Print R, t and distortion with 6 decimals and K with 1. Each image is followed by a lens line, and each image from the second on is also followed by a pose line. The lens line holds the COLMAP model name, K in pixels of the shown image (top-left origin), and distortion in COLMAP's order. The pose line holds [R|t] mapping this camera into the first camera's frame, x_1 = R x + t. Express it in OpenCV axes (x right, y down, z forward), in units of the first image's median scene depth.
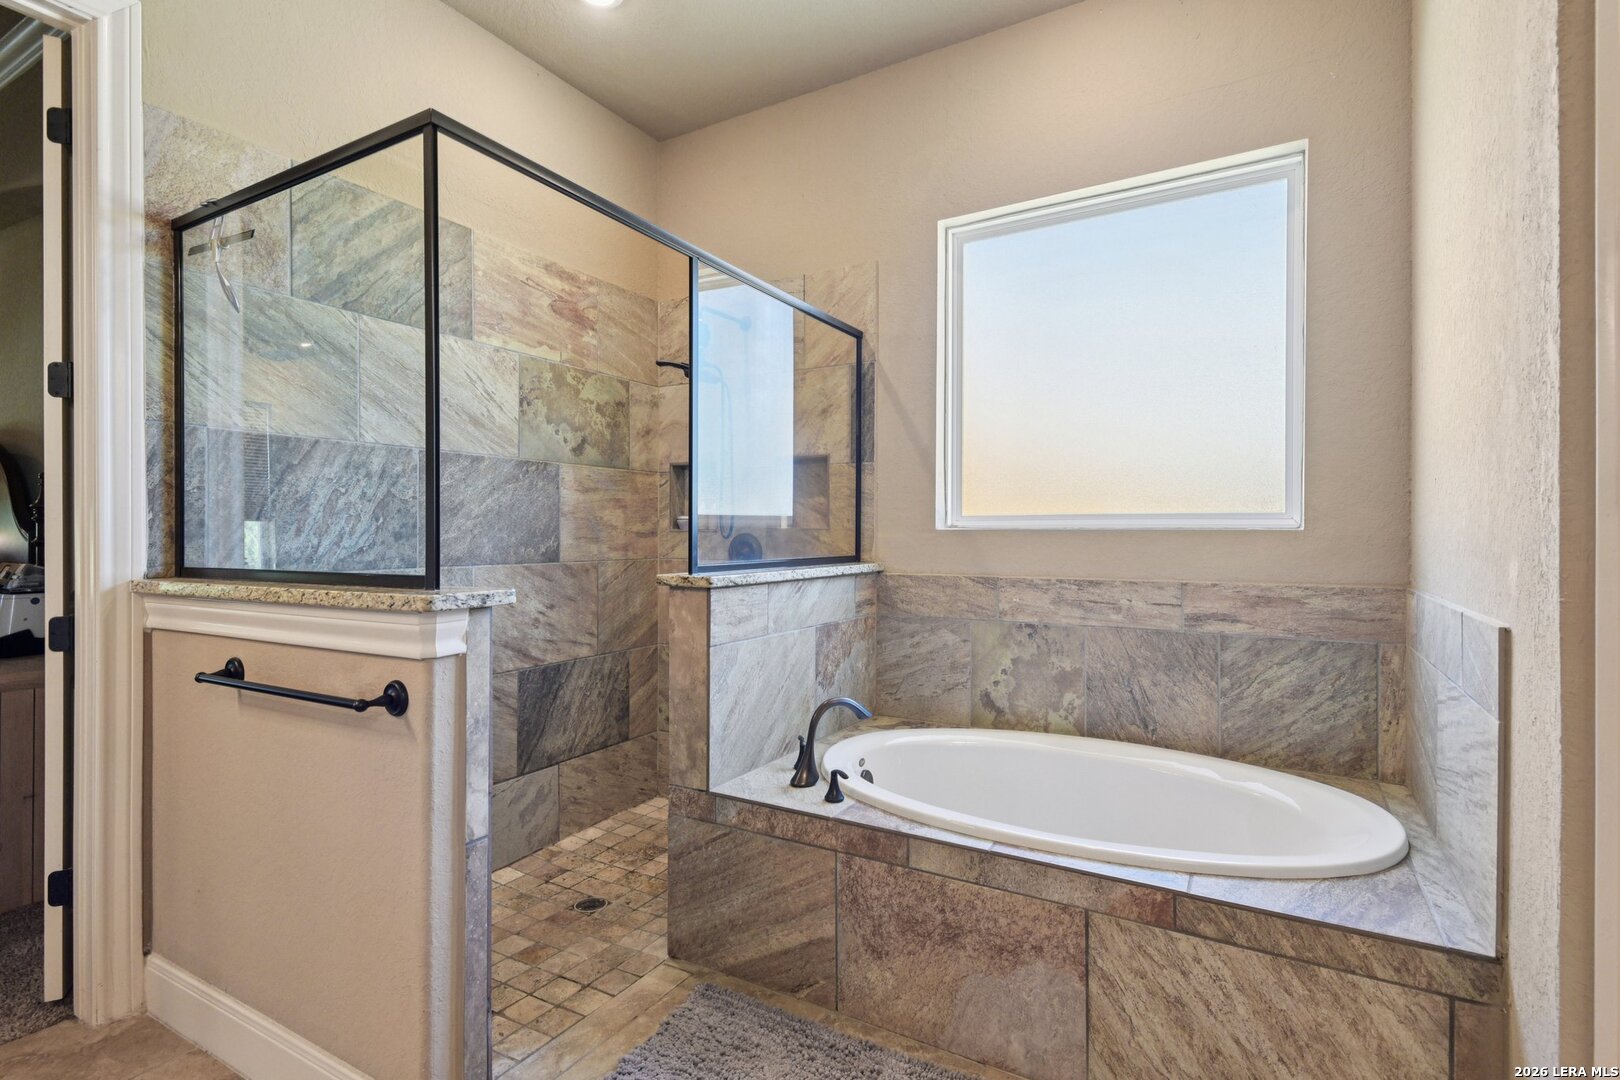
lens RADIAL K [[783.6, 0, 808.2], [0, 783.6, 533.4], [0, 0, 1]] dist [0.039153, -0.021741]
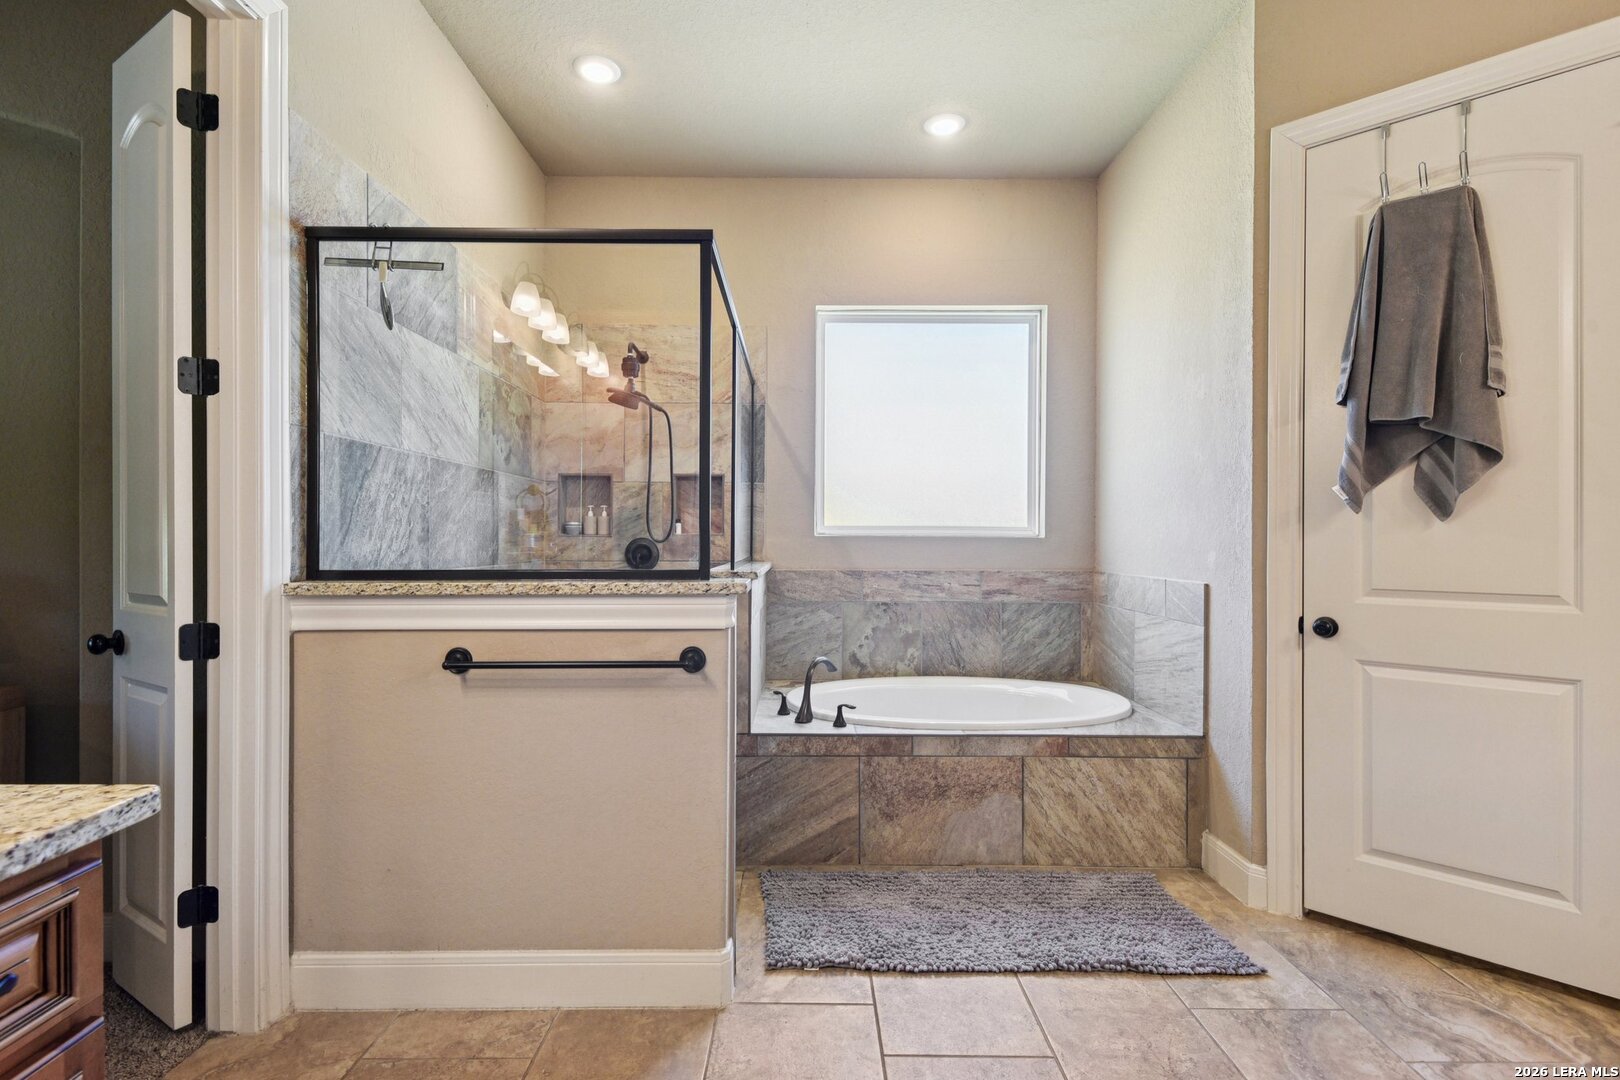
lens RADIAL K [[770.3, 0, 808.4], [0, 770.3, 540.0], [0, 0, 1]] dist [0.040600, -0.026066]
pose [[0.859651, 0.002161, 0.510876, -0.702470], [-0.003742, 0.999991, 0.002066, -0.000806], [-0.510867, -0.003688, 0.859652, -0.165816]]
